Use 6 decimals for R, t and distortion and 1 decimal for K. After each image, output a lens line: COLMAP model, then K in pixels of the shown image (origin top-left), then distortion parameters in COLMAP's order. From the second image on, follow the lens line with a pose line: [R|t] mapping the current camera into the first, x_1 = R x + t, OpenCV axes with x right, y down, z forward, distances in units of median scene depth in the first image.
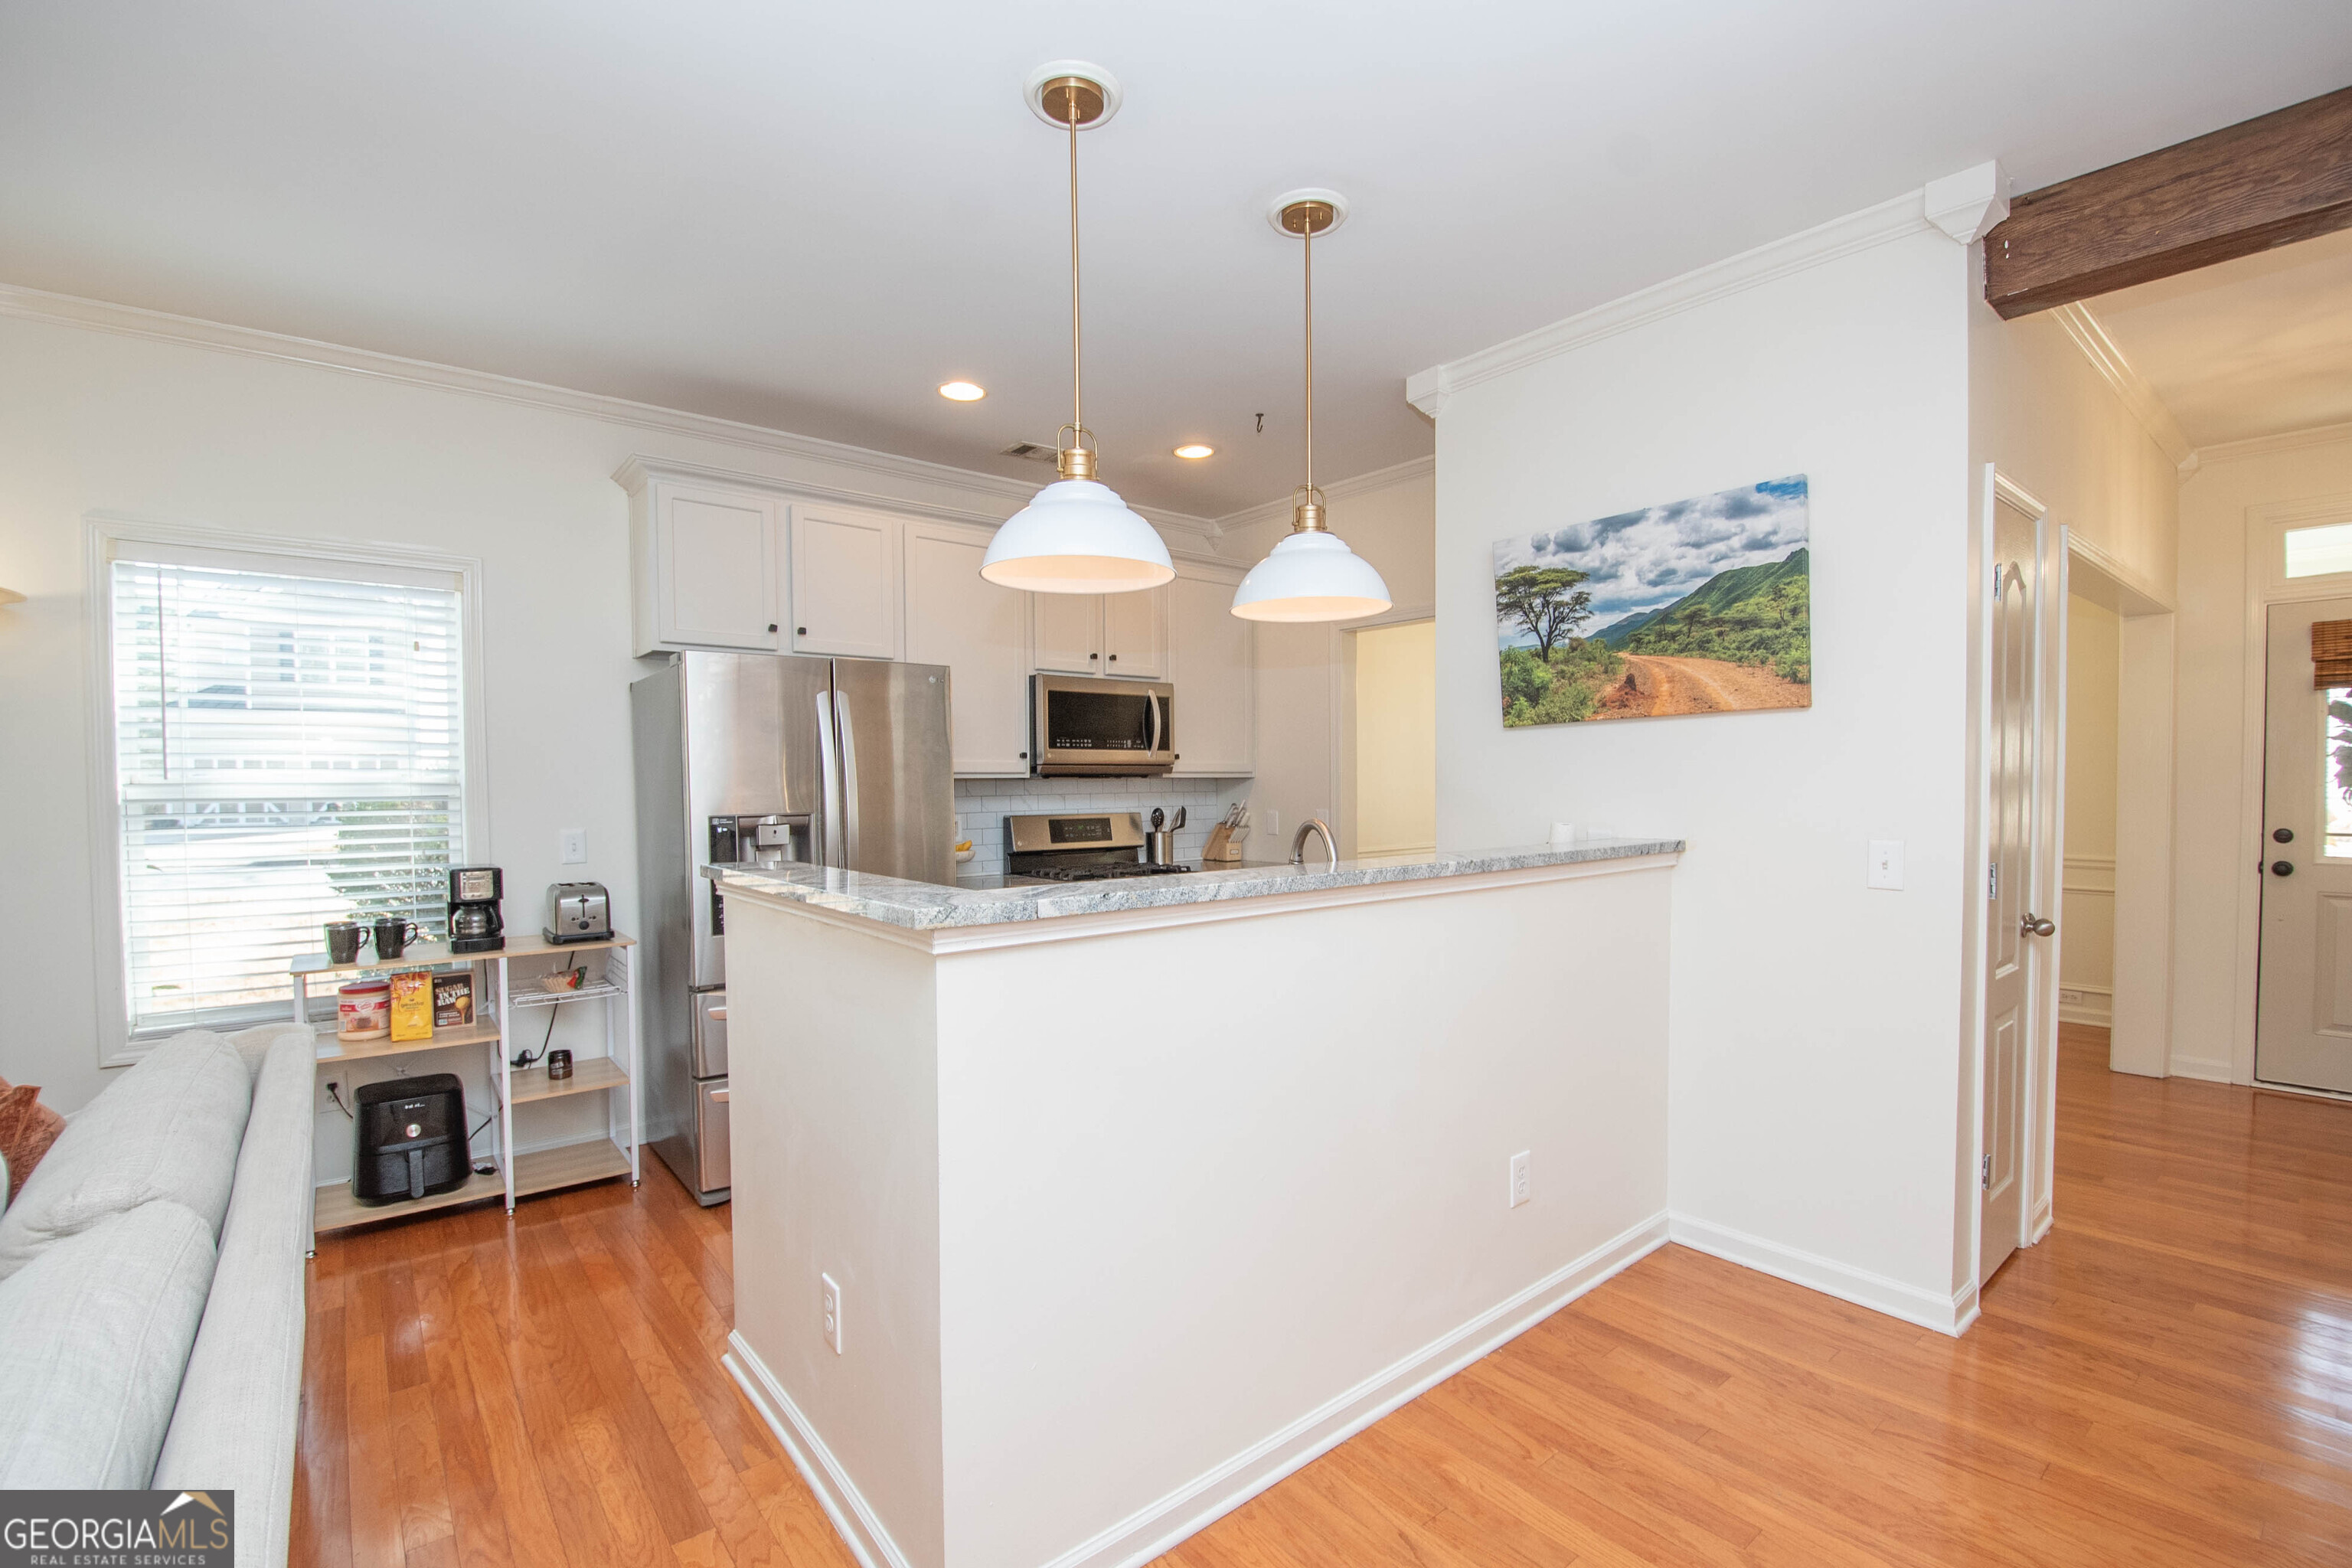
lens RADIAL K [[1024.7, 0, 1177.9], [0, 1024.7, 816.6], [0, 0, 1]] dist [0.013487, -0.021456]
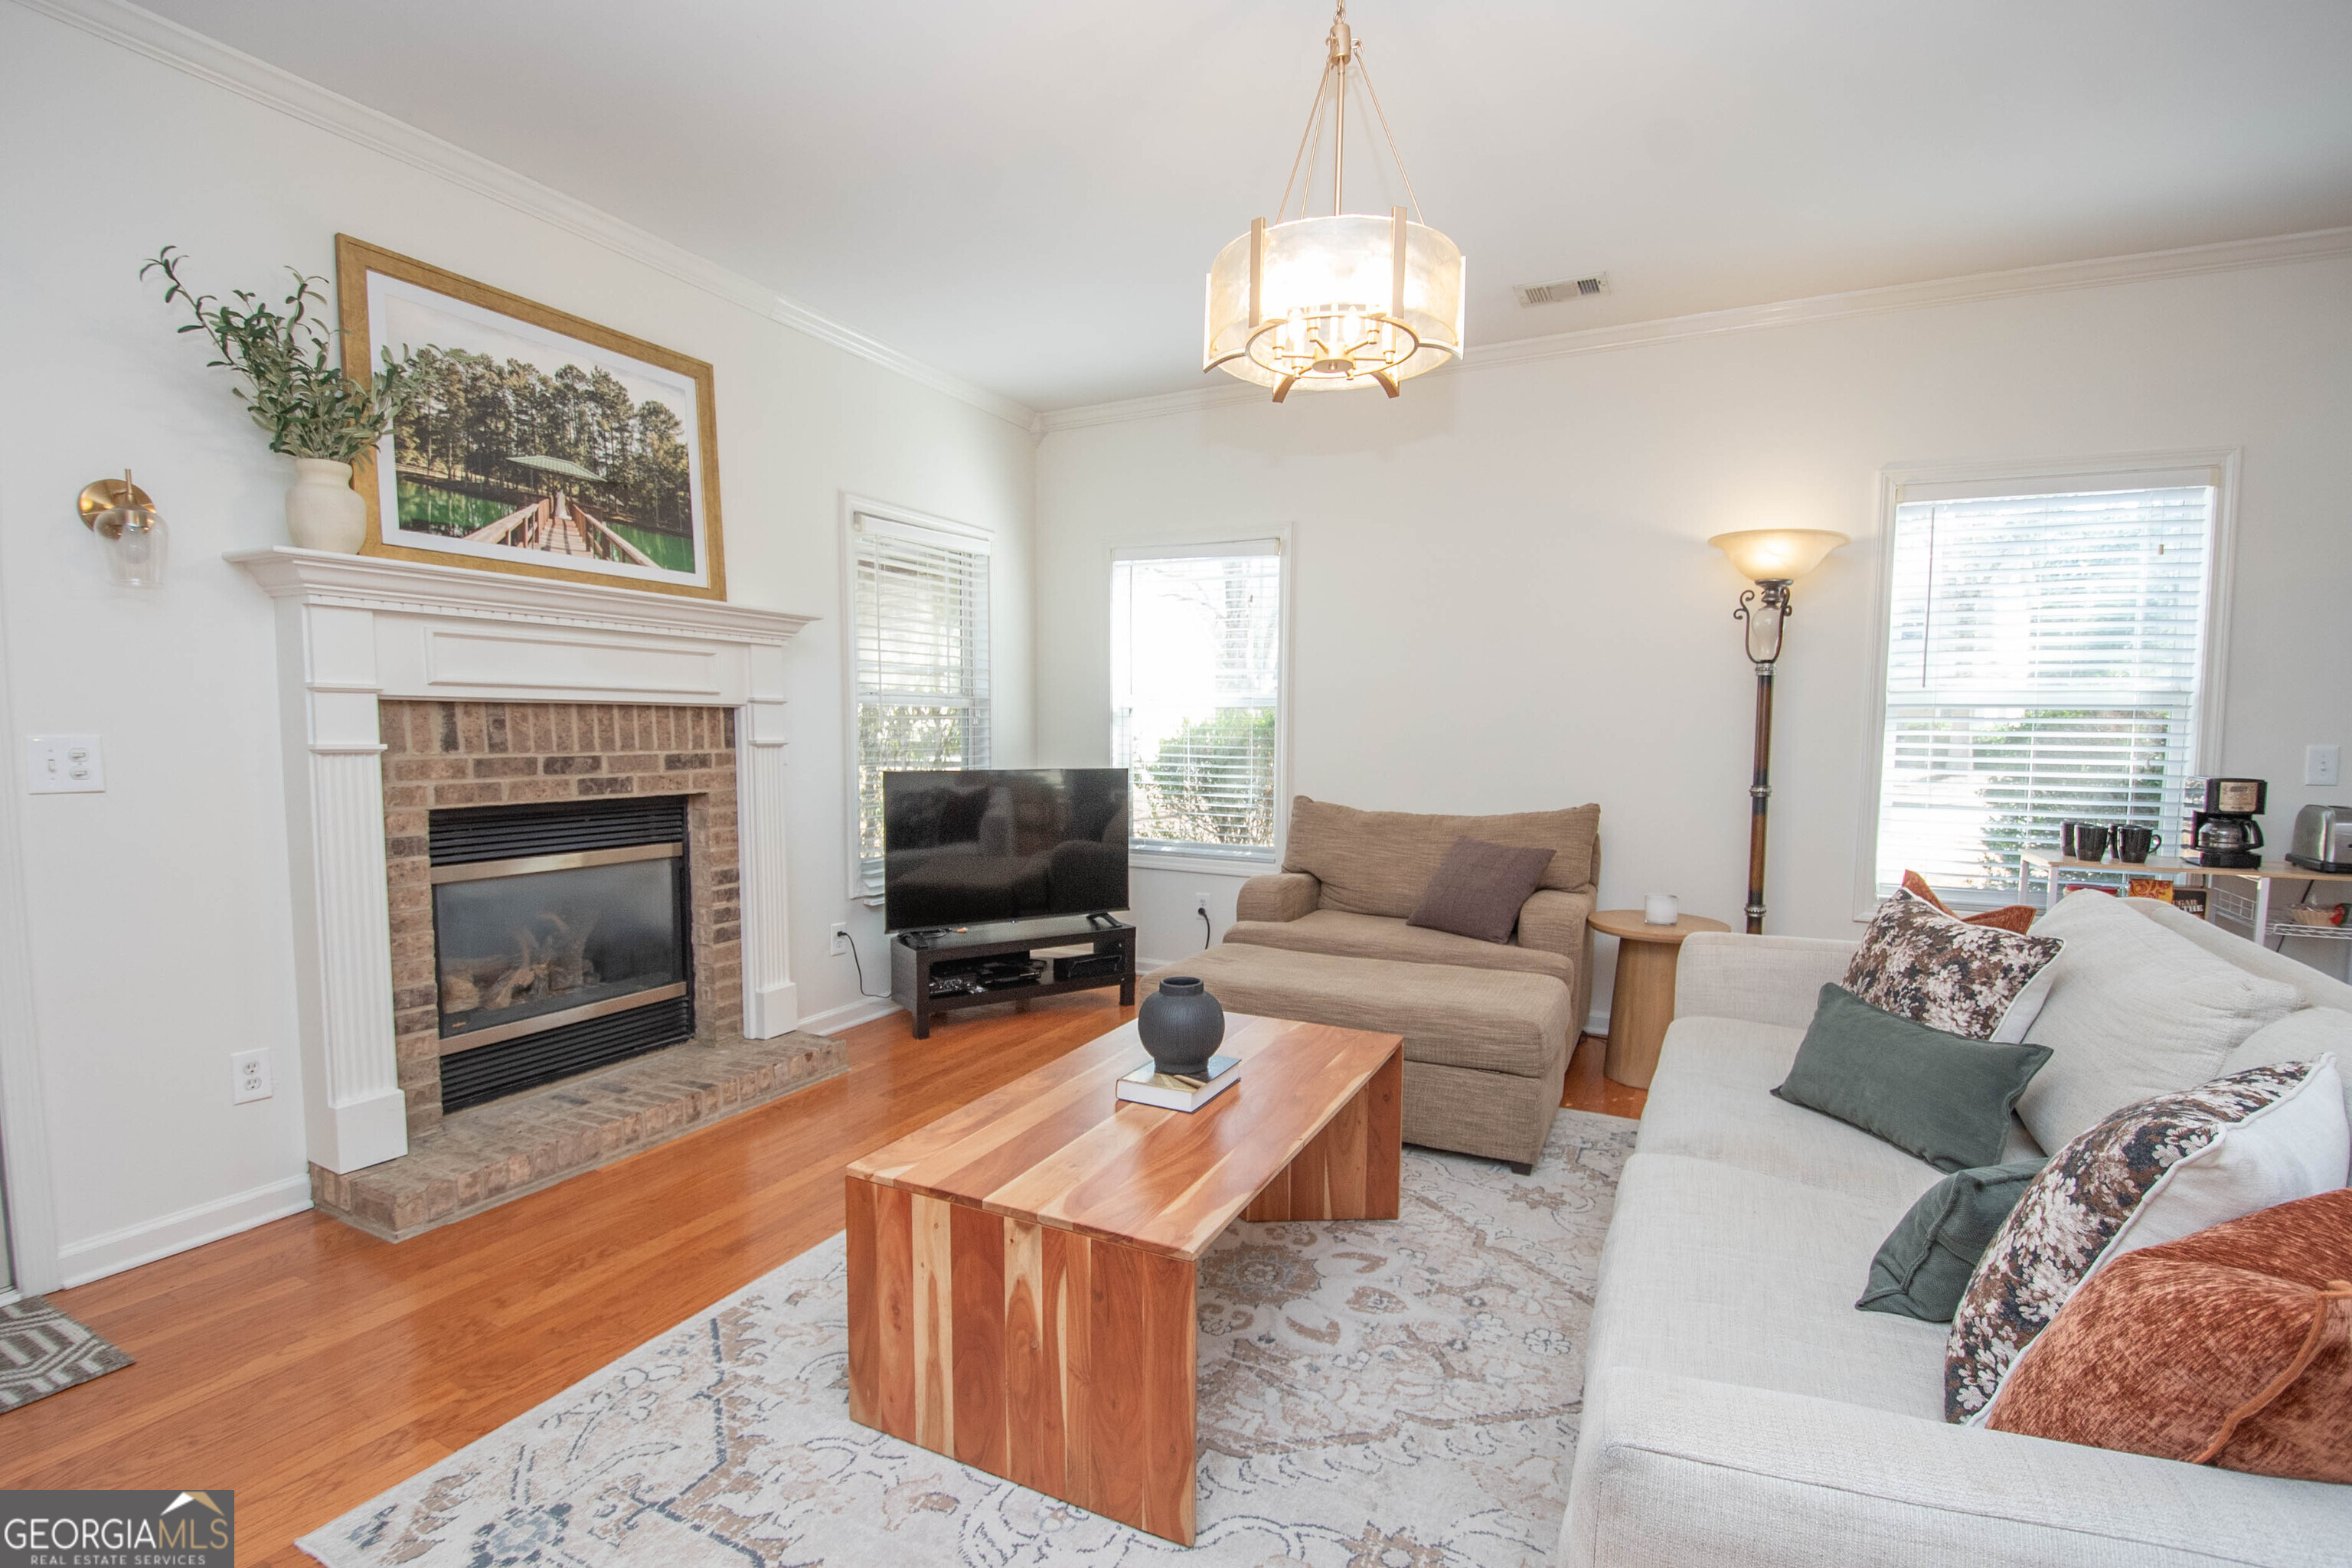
lens RADIAL K [[1070.1, 0, 1176.3], [0, 1070.1, 816.1], [0, 0, 1]] dist [0.014708, -0.025278]
pose [[0.405033, 0.083950, -0.910440, -0.201991], [-0.041691, 0.996436, 0.073332, 0.055201], [0.913351, 0.008255, 0.407090, -0.279409]]
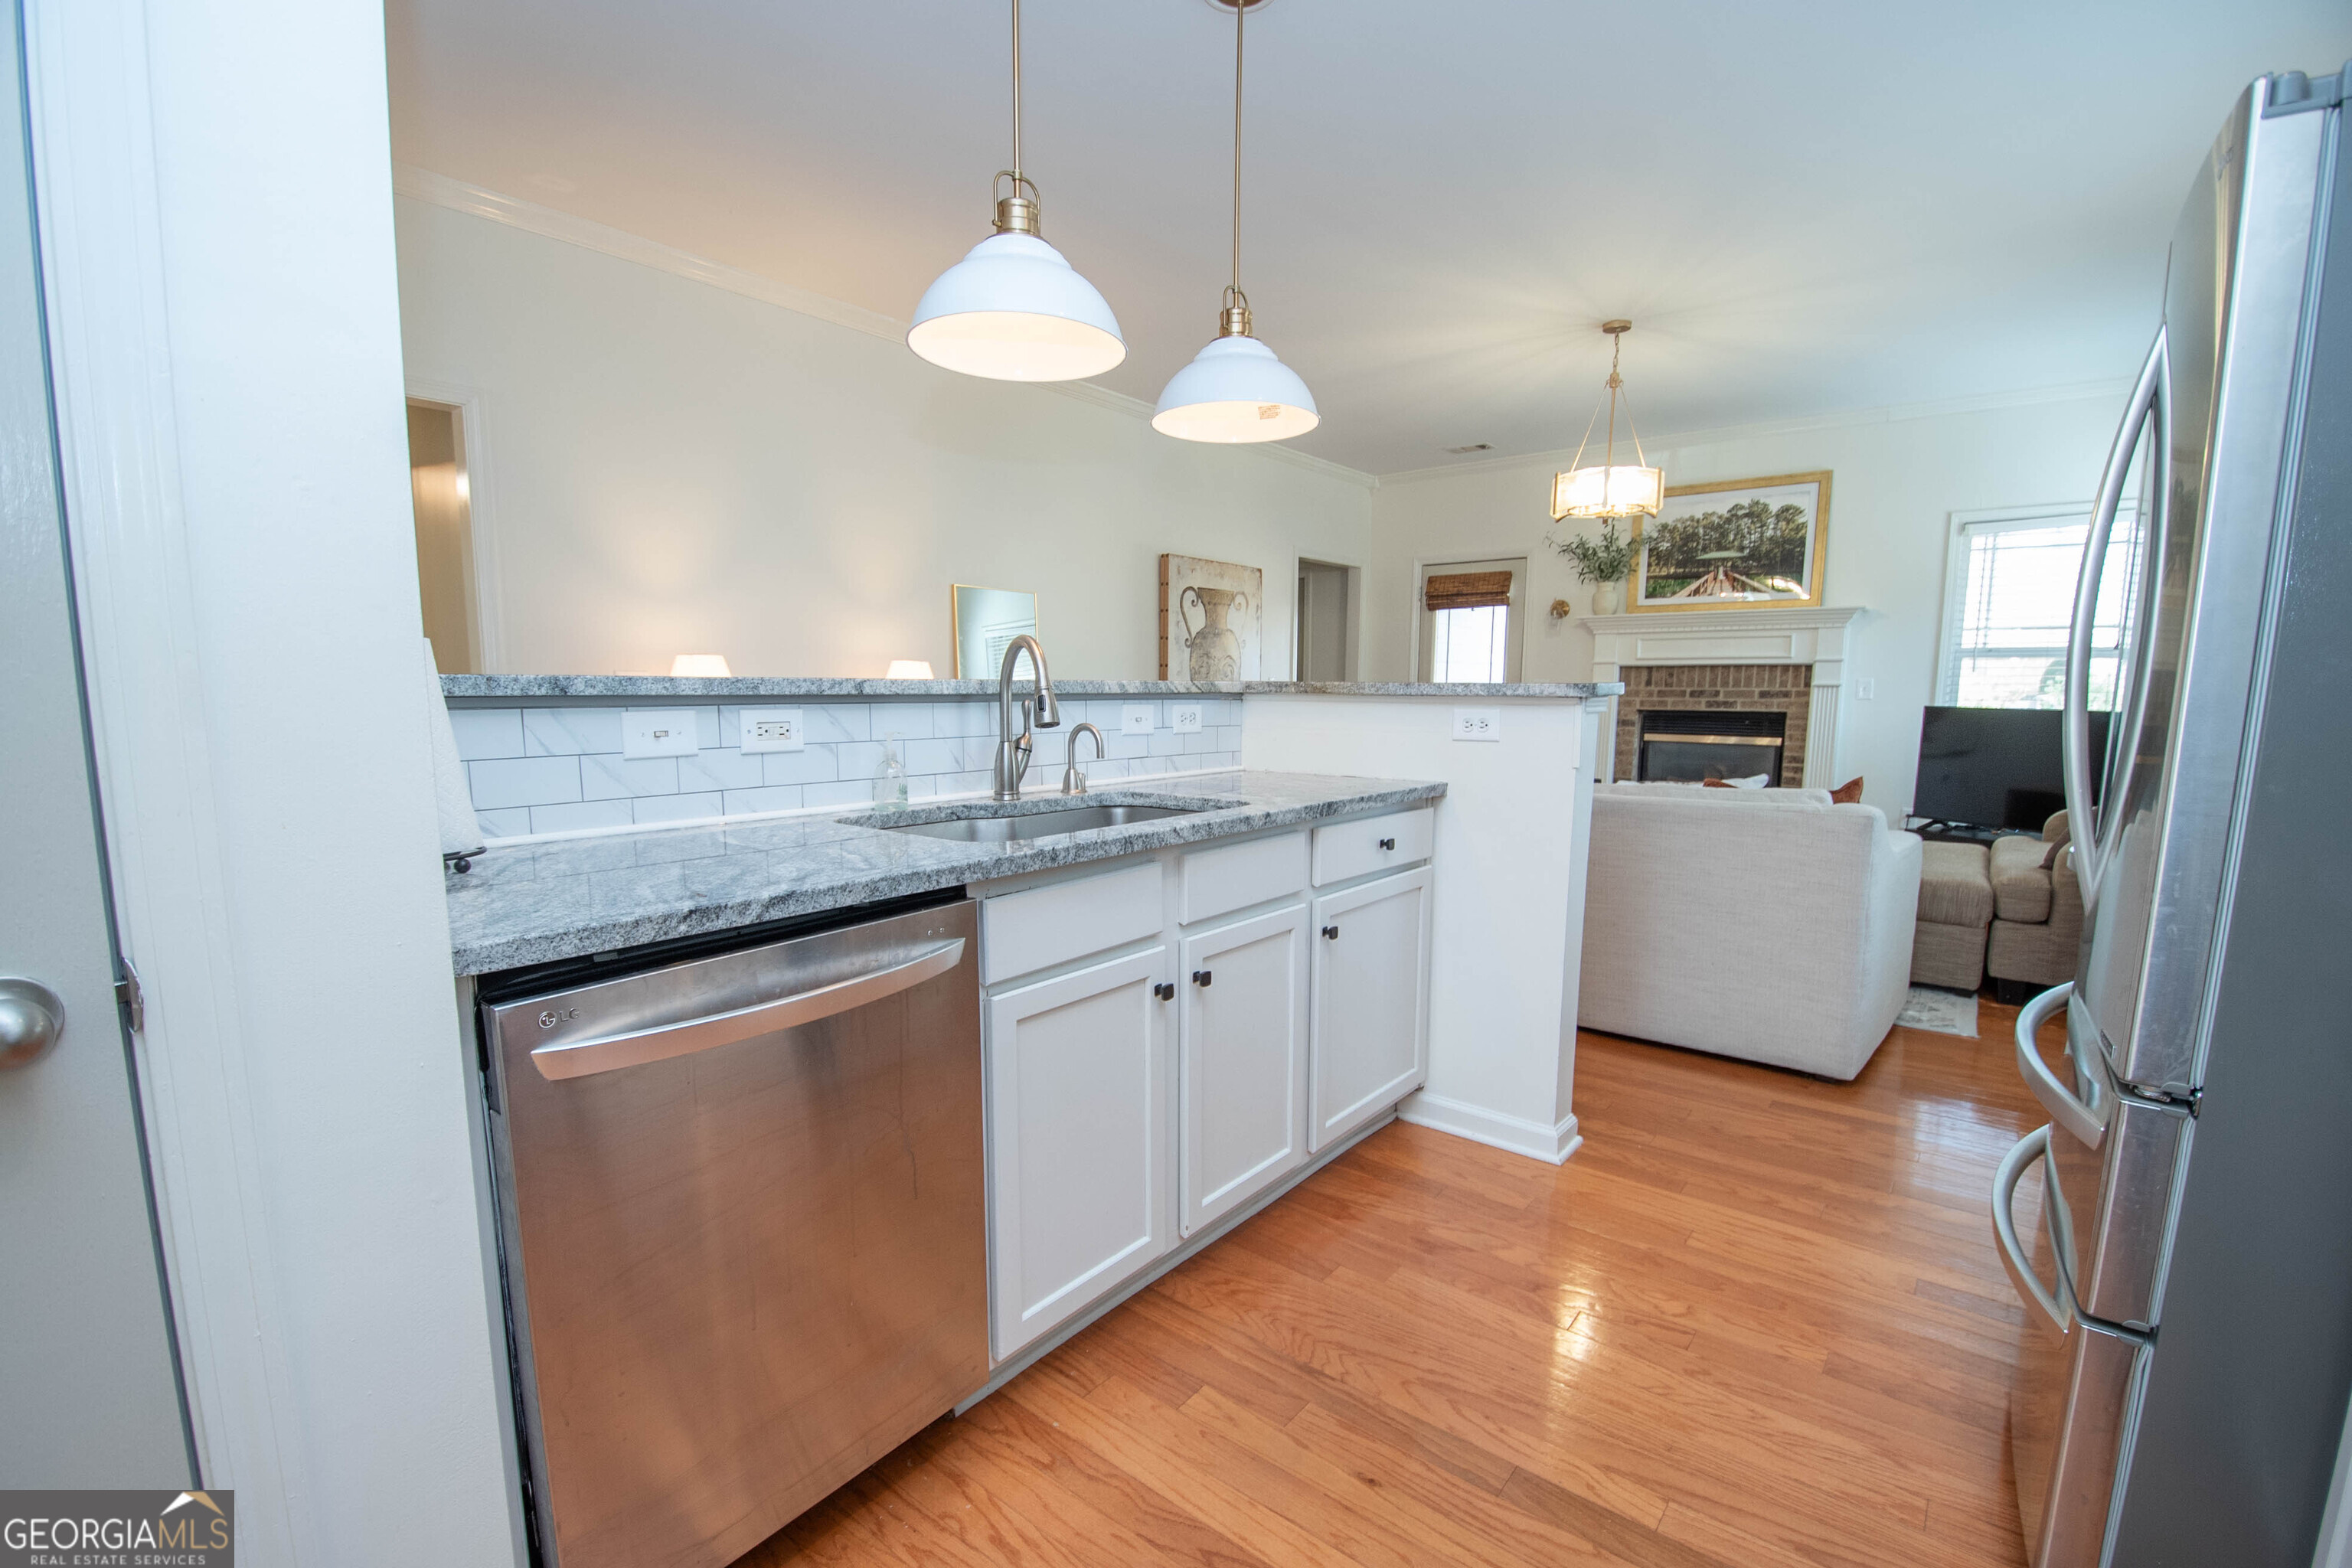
lens RADIAL K [[1040.5, 0, 1153.9], [0, 1040.5, 823.1], [0, 0, 1]] dist [0.013602, -0.024602]
pose [[-0.982103, 0.030052, -0.185932, 0.150419], [-0.001875, 0.985579, 0.169205, 0.007525], [0.188336, 0.166525, -0.967884, 1.471191]]
